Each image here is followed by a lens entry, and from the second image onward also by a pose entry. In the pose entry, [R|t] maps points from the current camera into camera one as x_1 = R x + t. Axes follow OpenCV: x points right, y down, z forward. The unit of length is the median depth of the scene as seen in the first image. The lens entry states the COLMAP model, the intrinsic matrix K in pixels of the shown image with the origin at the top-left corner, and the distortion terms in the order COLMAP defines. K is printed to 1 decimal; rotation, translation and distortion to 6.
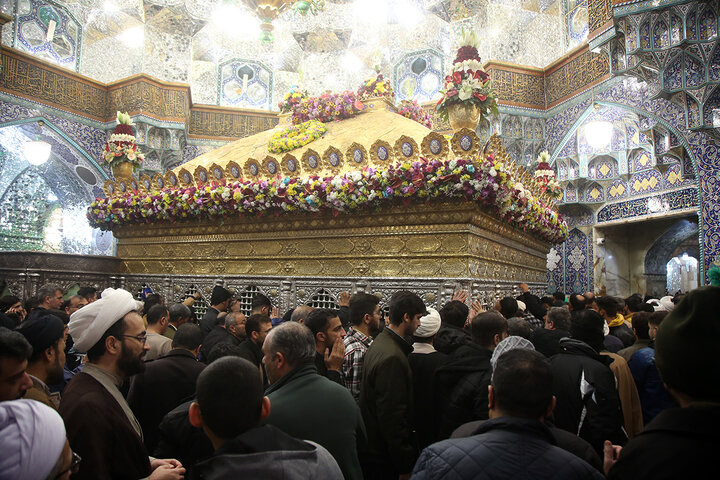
lens RADIAL K [[523.1, 0, 374.1], [0, 523.1, 240.0], [0, 0, 1]] dist [-0.077516, 0.006665]
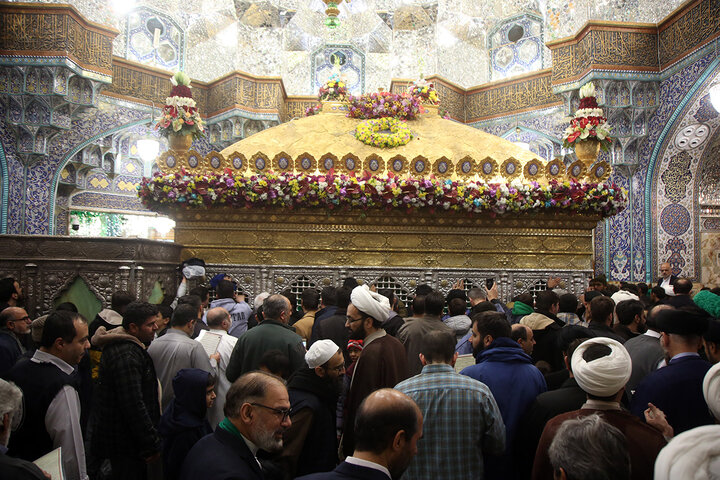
lens RADIAL K [[523.1, 0, 374.1], [0, 523.1, 240.0], [0, 0, 1]] dist [-0.077516, 0.006665]
pose [[0.841811, 0.022366, 0.539310, -0.861119], [-0.046474, 0.998434, 0.031136, -0.017854], [-0.537769, -0.051274, 0.841532, 0.143211]]
